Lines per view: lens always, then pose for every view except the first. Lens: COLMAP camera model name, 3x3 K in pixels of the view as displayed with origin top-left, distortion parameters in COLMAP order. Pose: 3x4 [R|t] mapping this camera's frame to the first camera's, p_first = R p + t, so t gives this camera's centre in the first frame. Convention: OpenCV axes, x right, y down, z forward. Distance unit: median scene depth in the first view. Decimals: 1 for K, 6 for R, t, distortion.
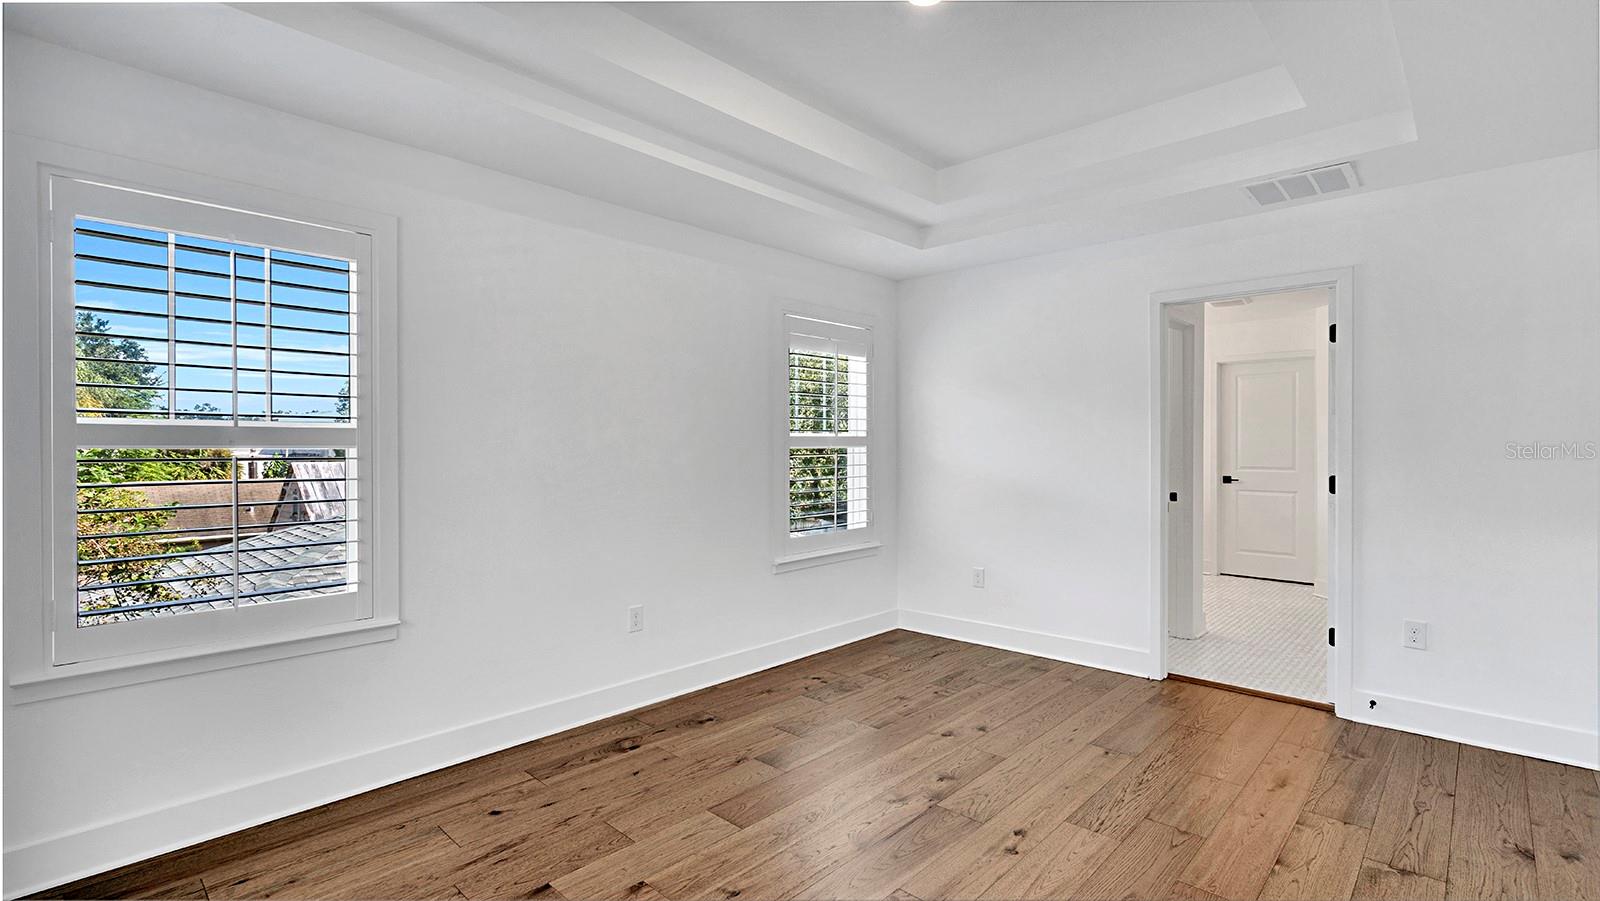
lens RADIAL K [[725.6, 0, 786.1], [0, 725.6, 454.9], [0, 0, 1]] dist [0.001147, 0.000019]
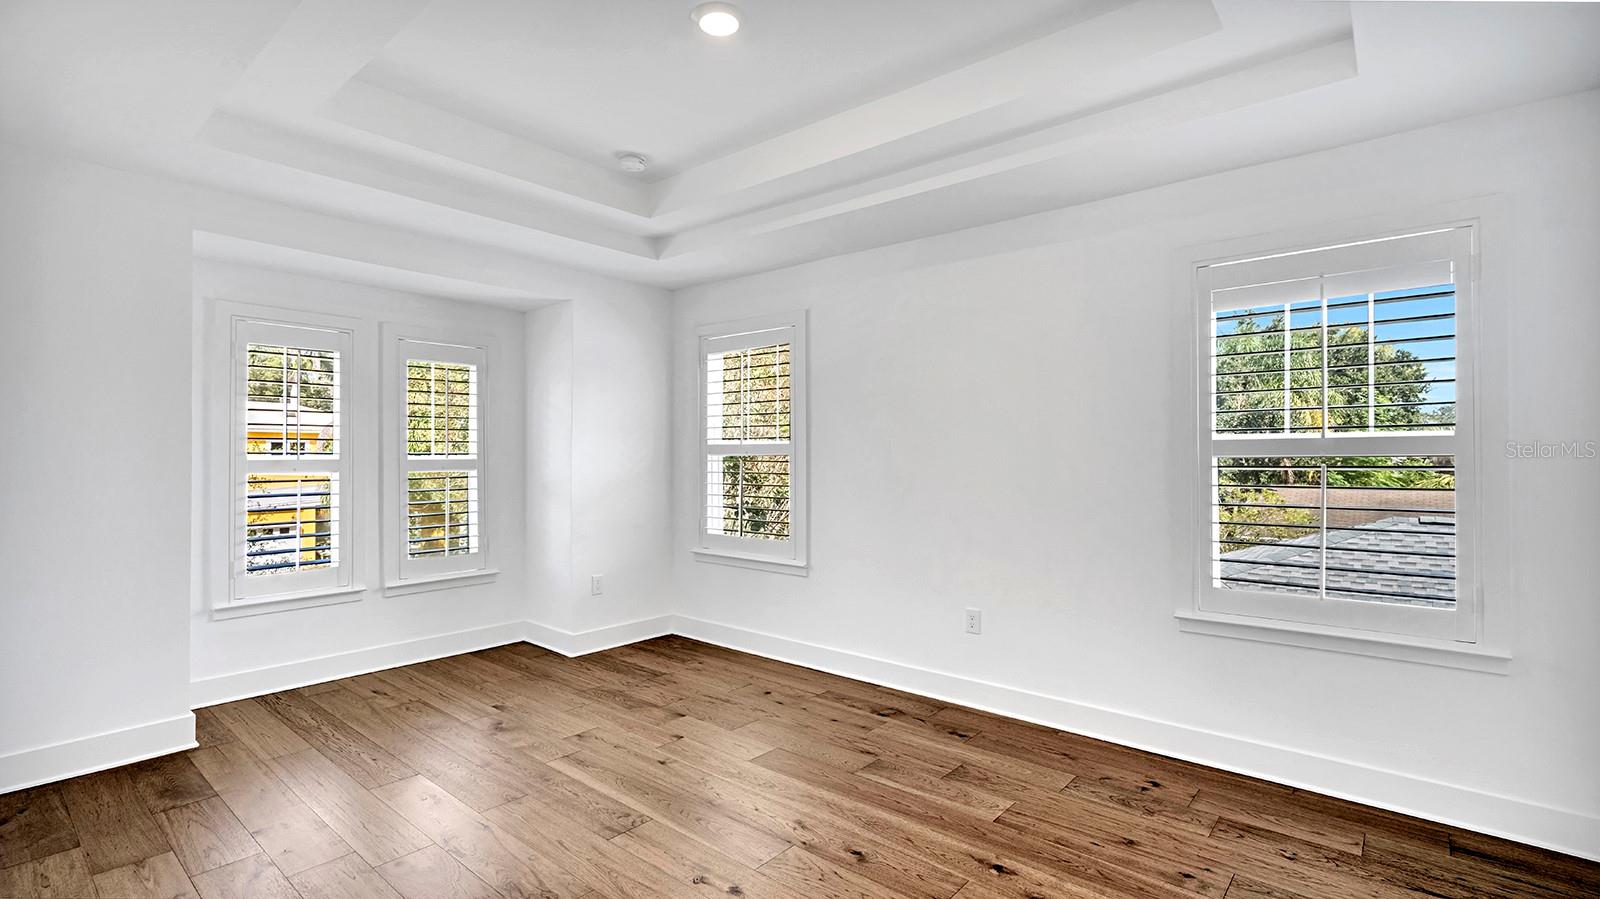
lens RADIAL K [[725.6, 0, 786.1], [0, 725.6, 453.9], [0, 0, 1]] dist [0.001147, 0.000019]
pose [[0.060075, 0.000618, -0.998194, 0.912121], [-0.009433, 0.999956, 0.000051, -0.010962], [0.998149, 0.009413, 0.060078, 0.755049]]
